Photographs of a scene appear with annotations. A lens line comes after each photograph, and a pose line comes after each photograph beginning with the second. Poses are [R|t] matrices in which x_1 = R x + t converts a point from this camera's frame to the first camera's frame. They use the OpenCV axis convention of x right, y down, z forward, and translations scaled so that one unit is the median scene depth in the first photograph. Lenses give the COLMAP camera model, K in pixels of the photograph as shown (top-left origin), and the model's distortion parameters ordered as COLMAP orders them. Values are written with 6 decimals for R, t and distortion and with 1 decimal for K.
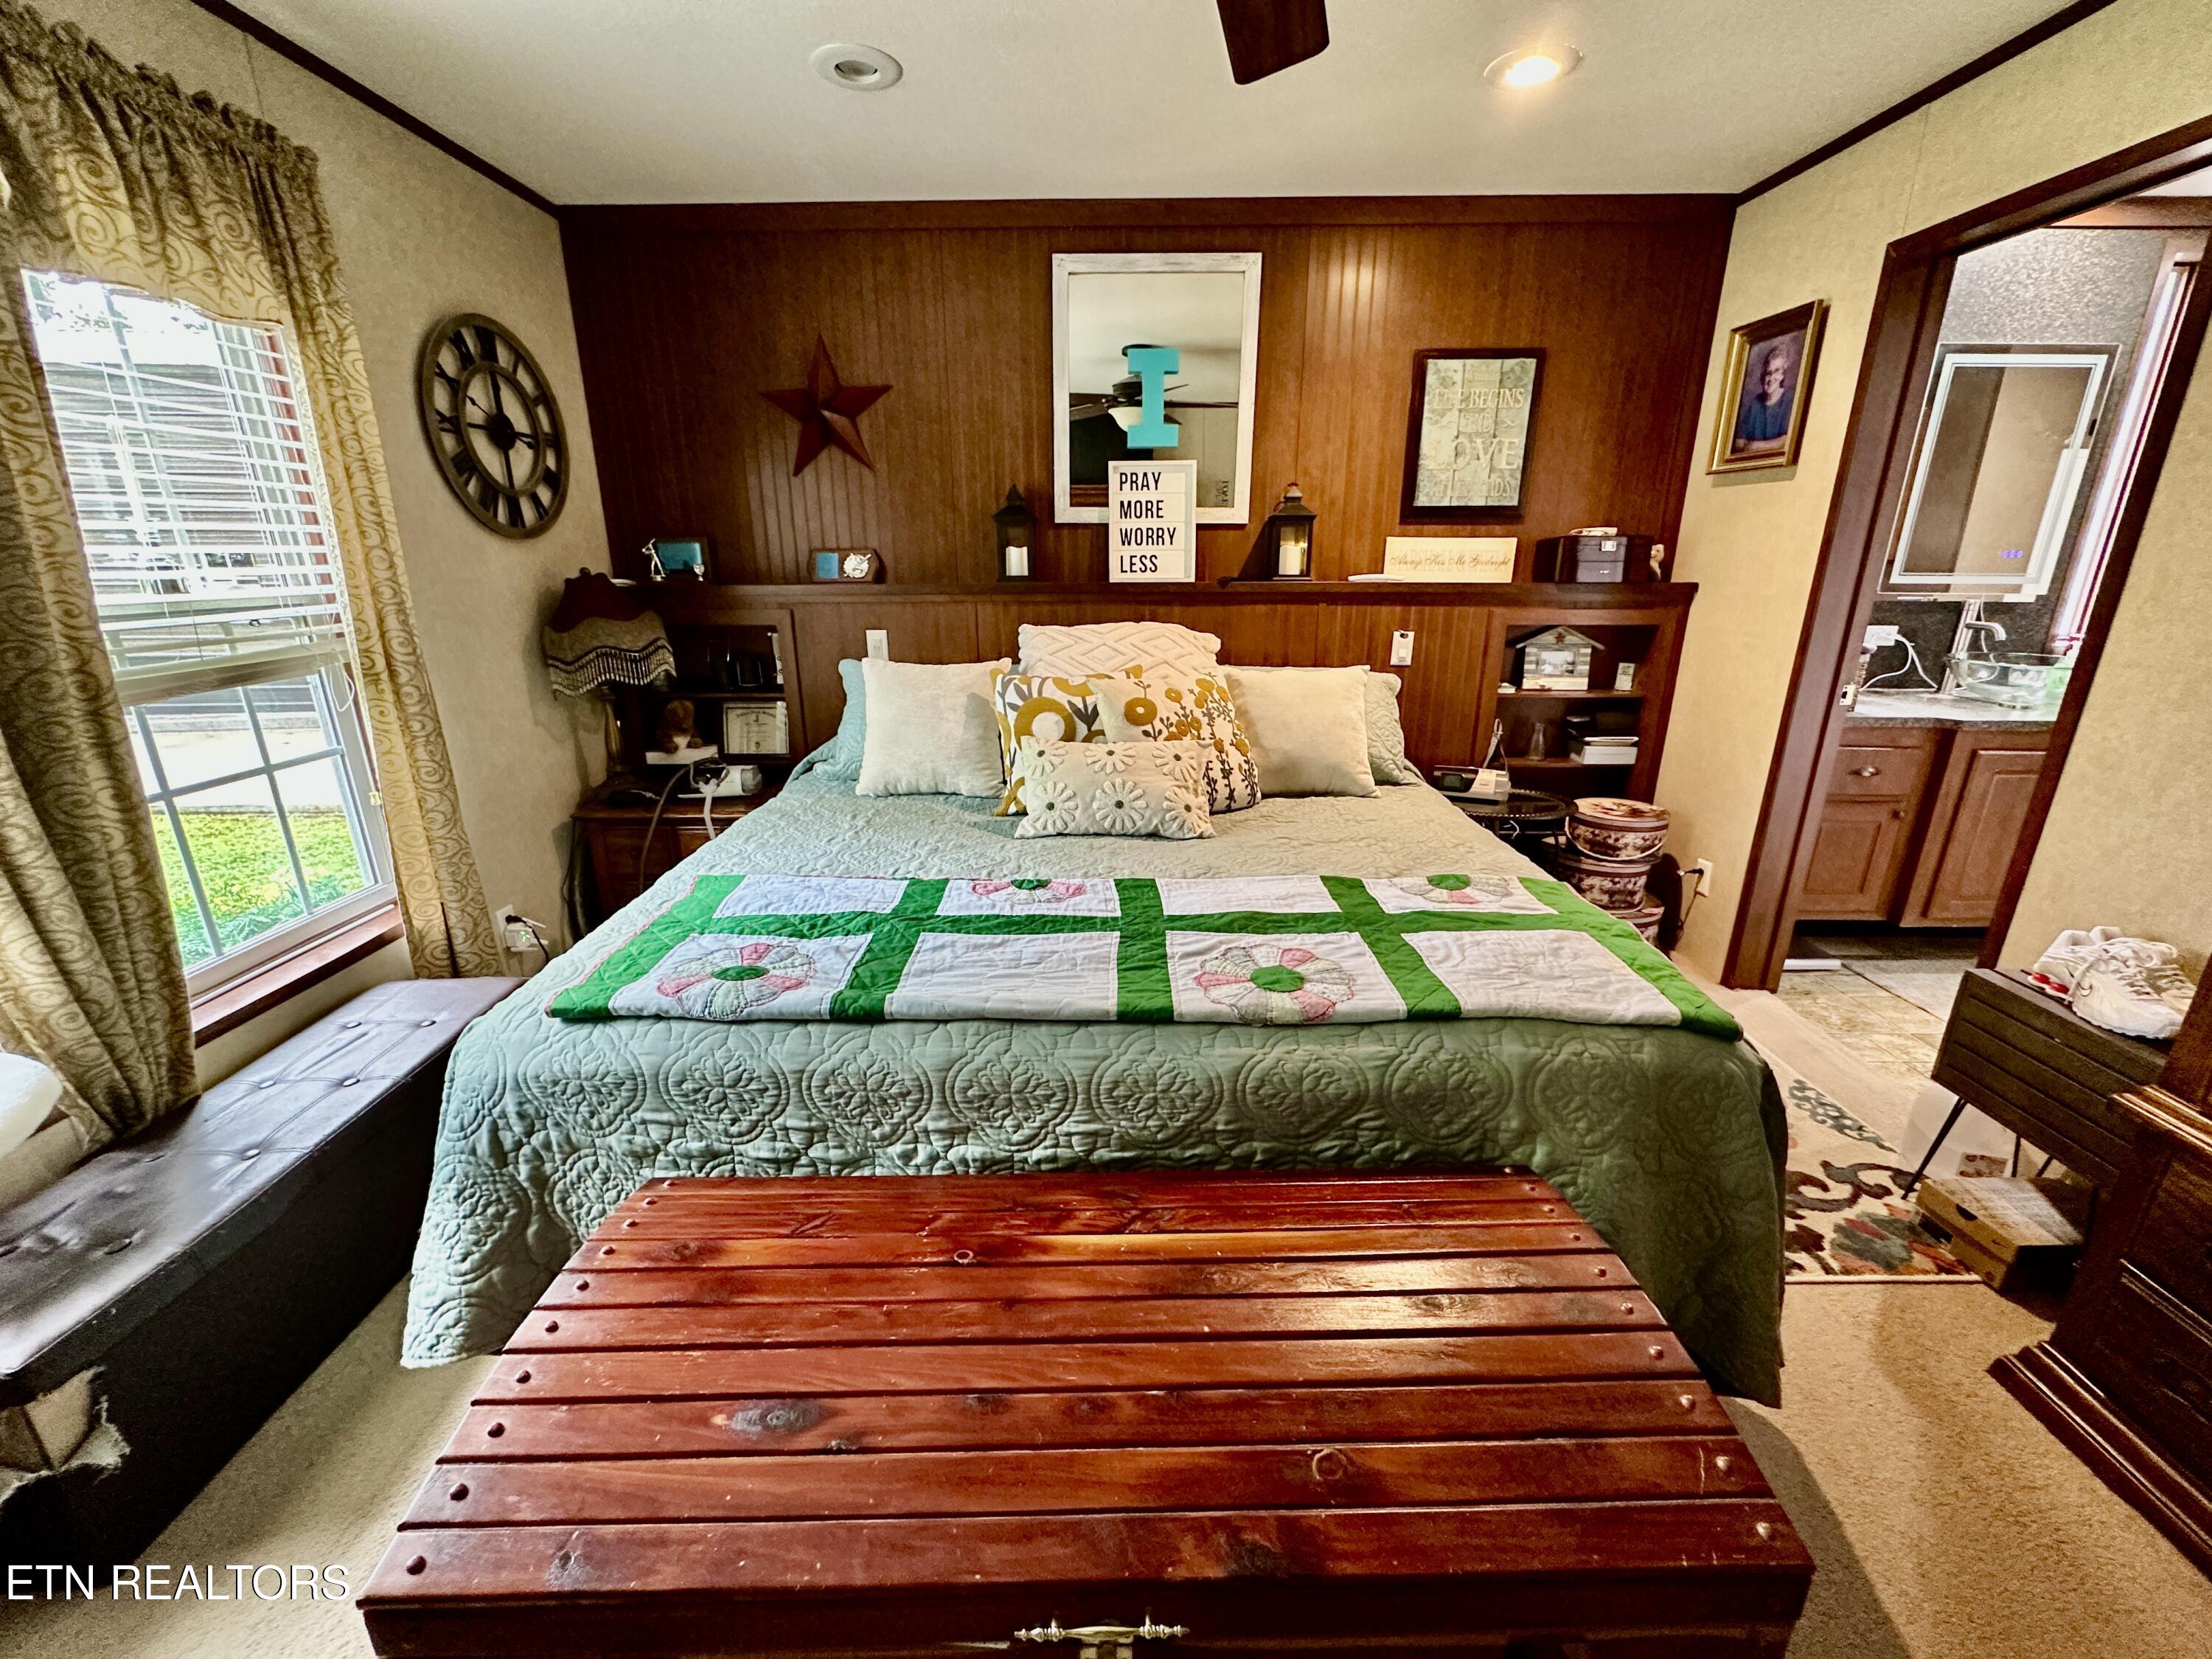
lens RADIAL K [[881.6, 0, 1105.3], [0, 881.6, 824.8], [0, 0, 1]] dist [-0.003518, 0.000601]
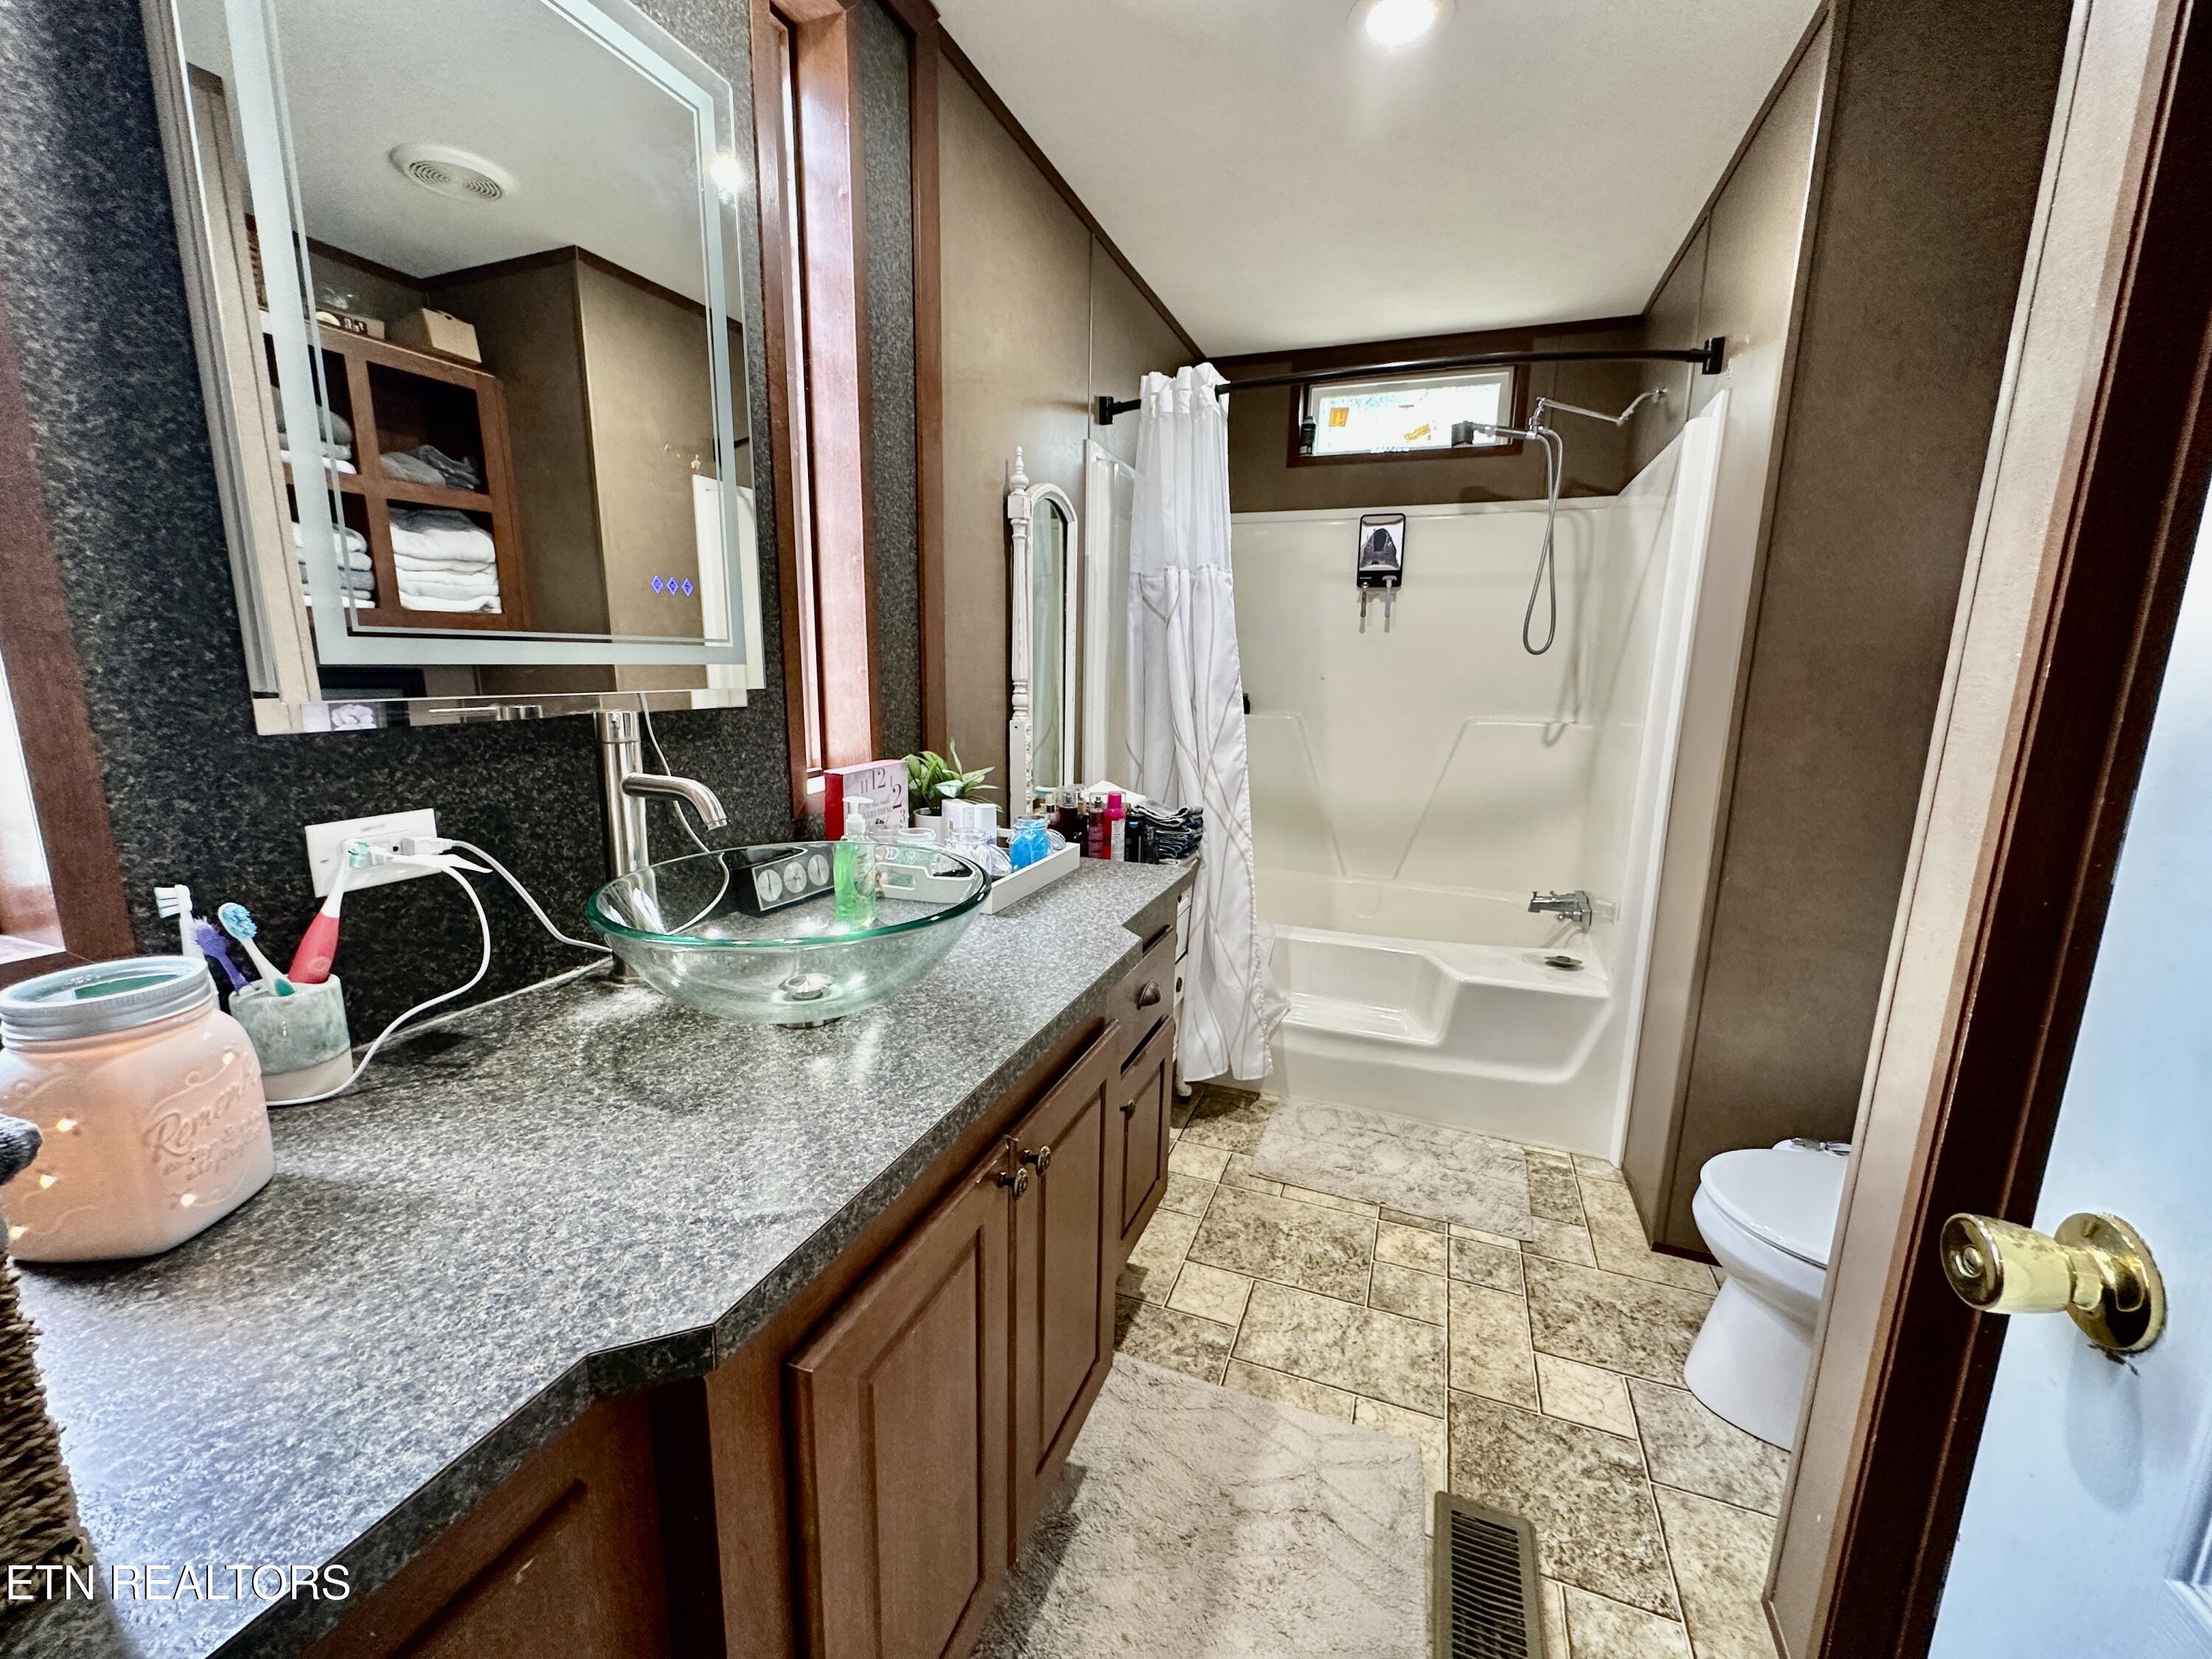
lens RADIAL K [[886.3, 0, 1097.7], [0, 886.3, 825.2], [0, 0, 1]] dist [-0.003083, 0.000337]
pose [[0.360046, -0.170932, 0.917142, 1.053554], [0.262229, 0.961981, 0.076344, -0.275094], [-0.895323, 0.213014, 0.391181, 1.021808]]
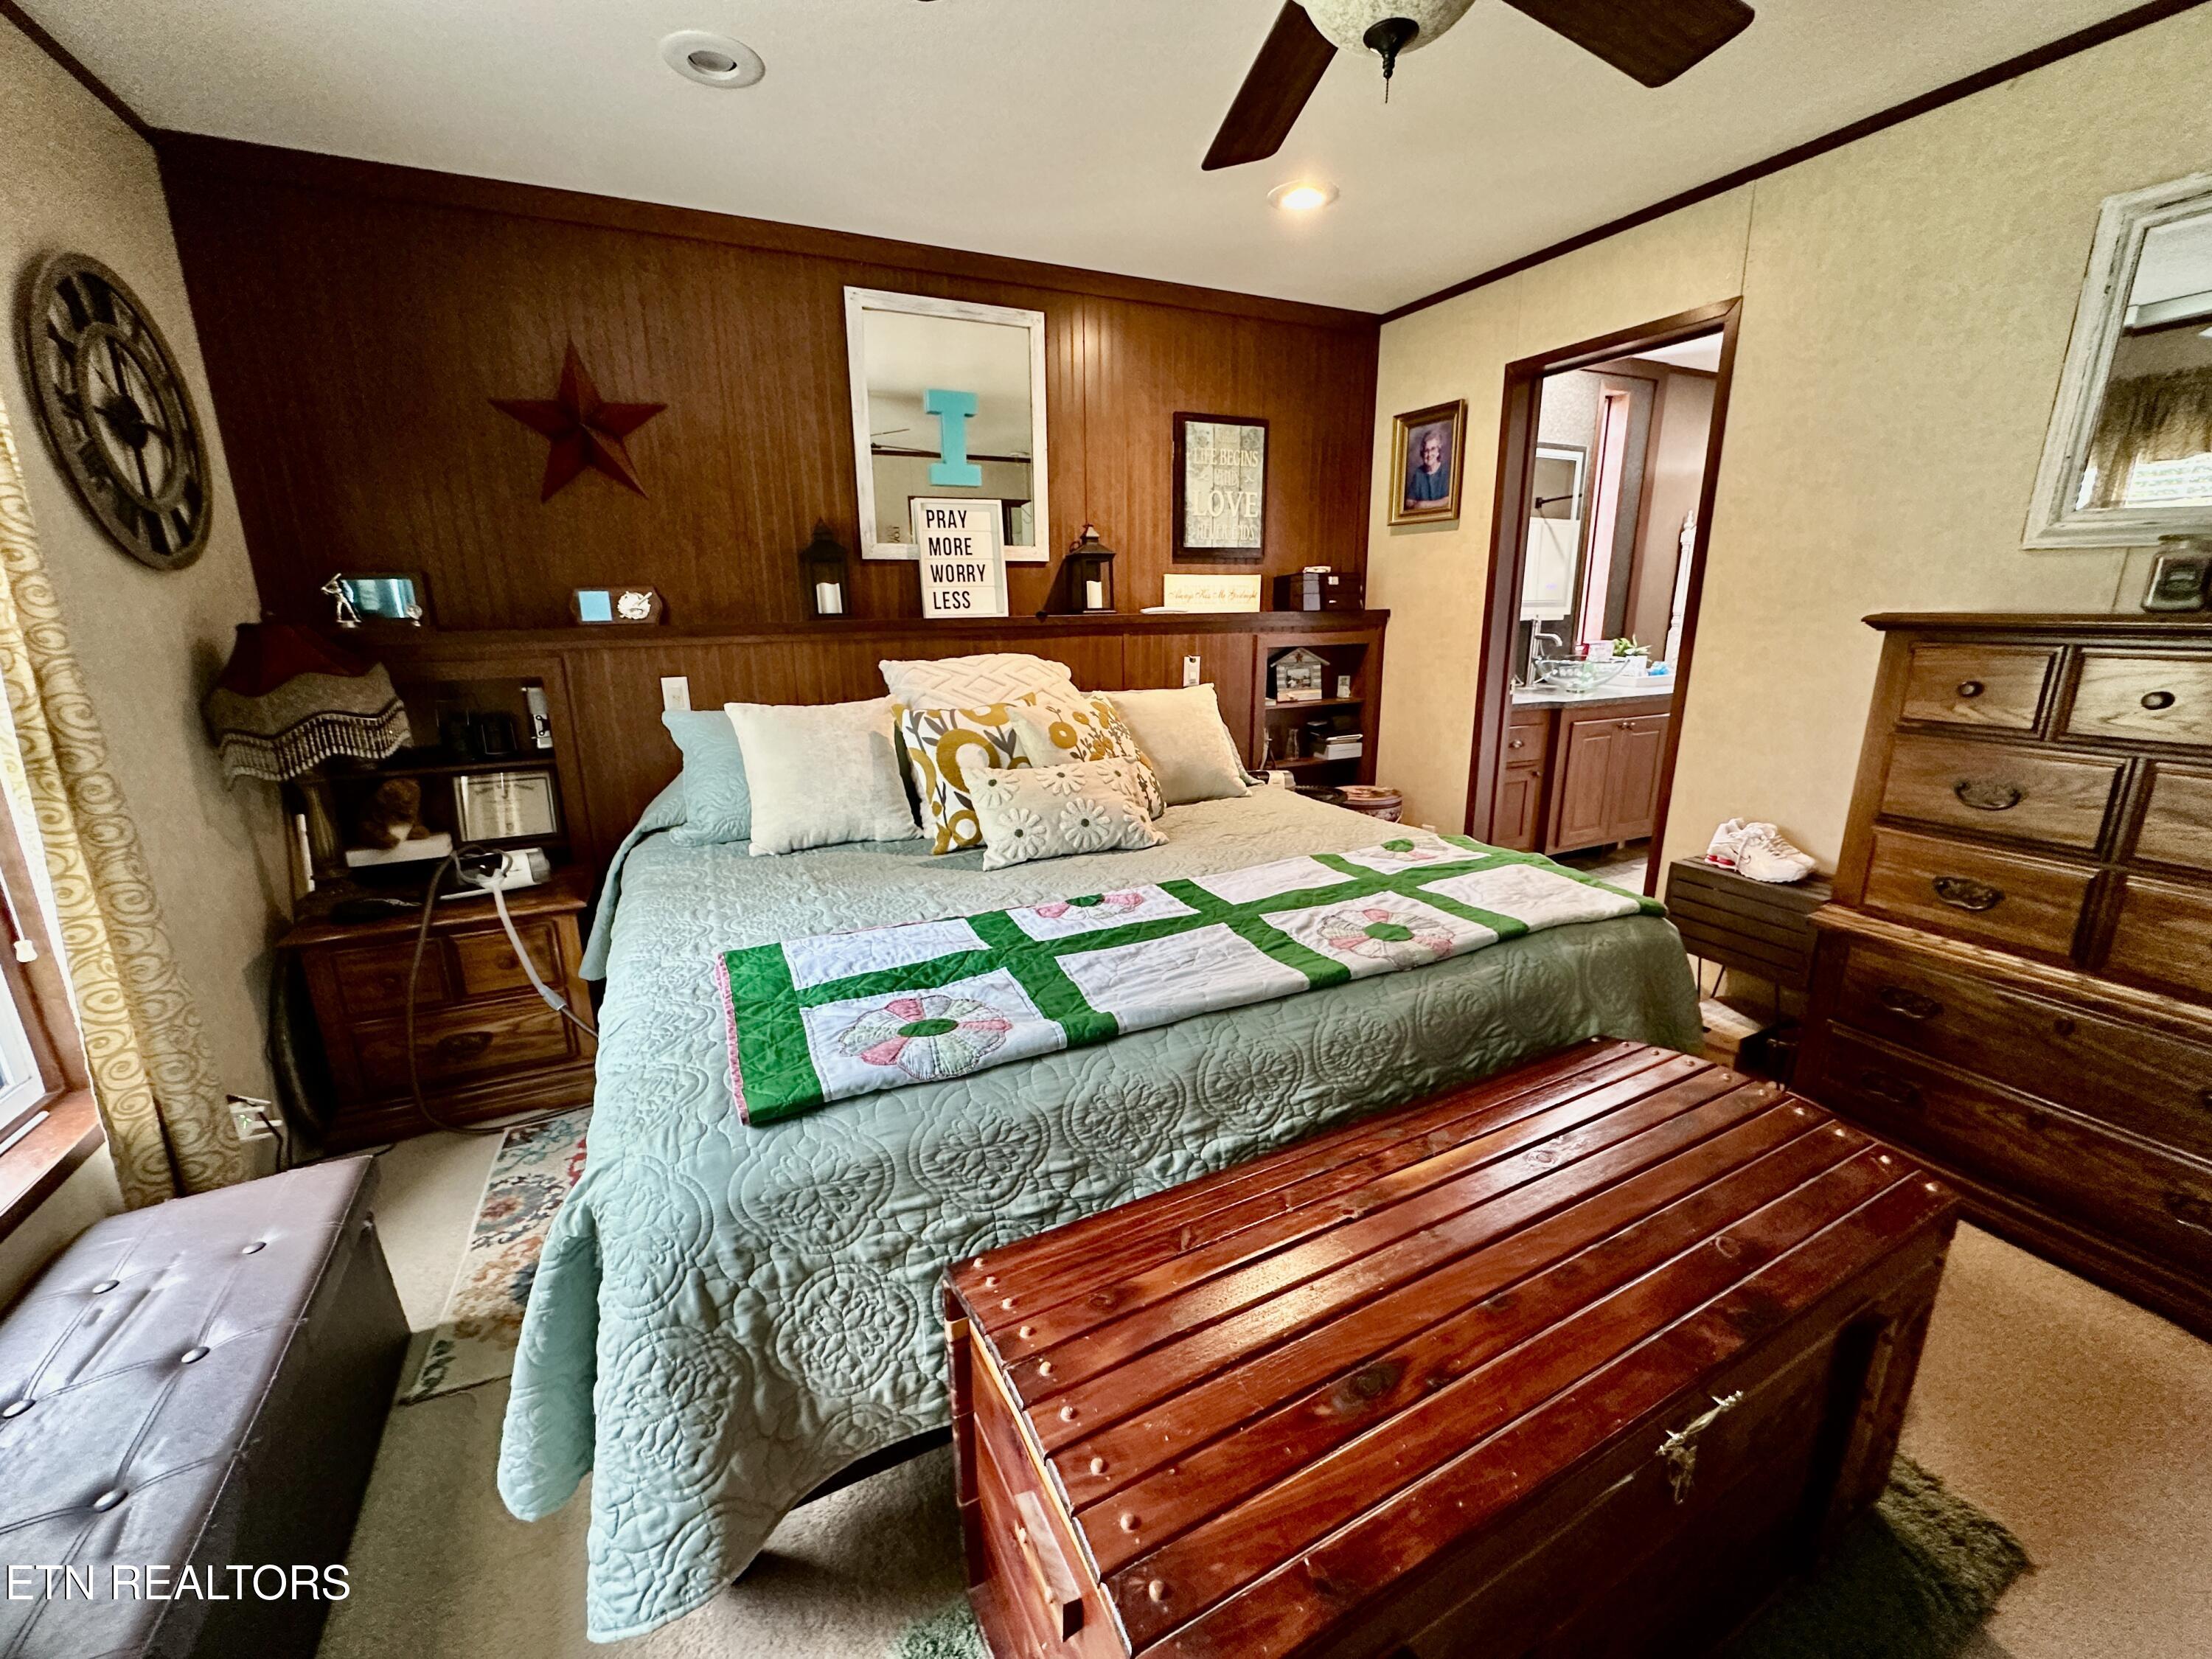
lens RADIAL K [[886.3, 0, 1097.7], [0, 886.3, 825.2], [0, 0, 1]] dist [-0.003083, 0.000337]
pose [[0.897819, -0.117658, 0.424355, -0.400833], [0.141176, 0.989687, -0.024287, 0.006672], [-0.417121, 0.081714, 0.905170, 0.062279]]
